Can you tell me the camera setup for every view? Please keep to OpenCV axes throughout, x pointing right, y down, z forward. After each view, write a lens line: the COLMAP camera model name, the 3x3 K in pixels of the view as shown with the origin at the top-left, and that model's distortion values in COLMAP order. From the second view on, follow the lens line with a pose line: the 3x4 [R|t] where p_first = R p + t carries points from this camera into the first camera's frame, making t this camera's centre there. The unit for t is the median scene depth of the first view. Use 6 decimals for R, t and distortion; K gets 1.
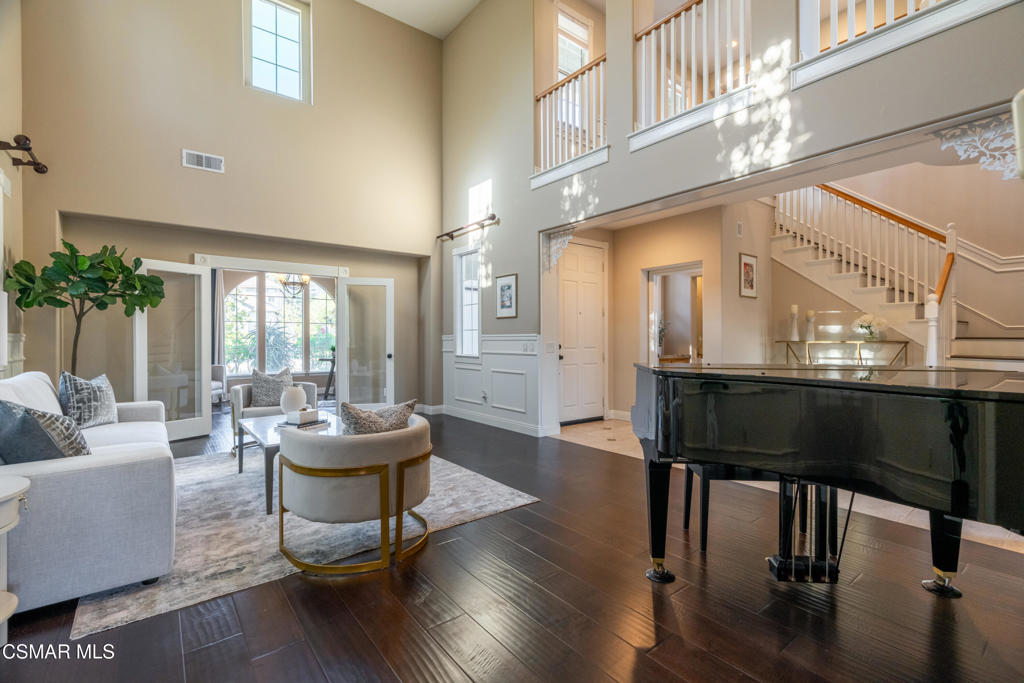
lens RADIAL K [[457.5, 0, 512.0], [0, 457.5, 341.5], [0, 0, 1]] dist [0.000889, 0.000717]
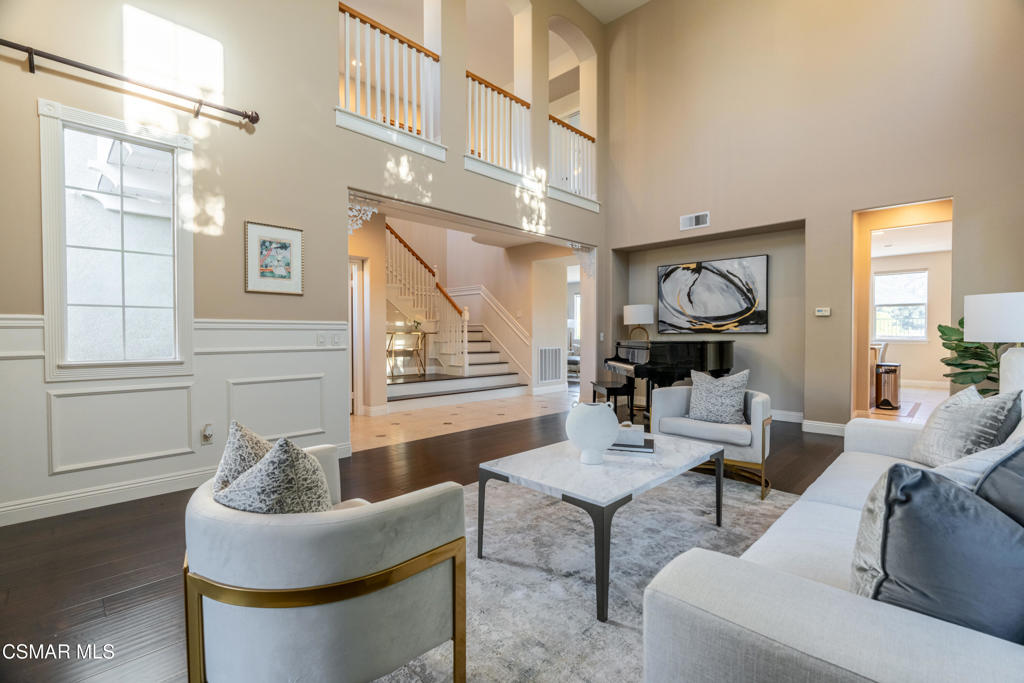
lens RADIAL K [[457.5, 0, 512.0], [0, 457.5, 341.5], [0, 0, 1]] dist [0.000889, 0.000717]
pose [[-0.154891, -0.016807, 0.987789, -0.694154], [0.001587, 0.999850, 0.017261, 0.003684], [-0.987930, 0.004241, -0.154841, 0.789333]]
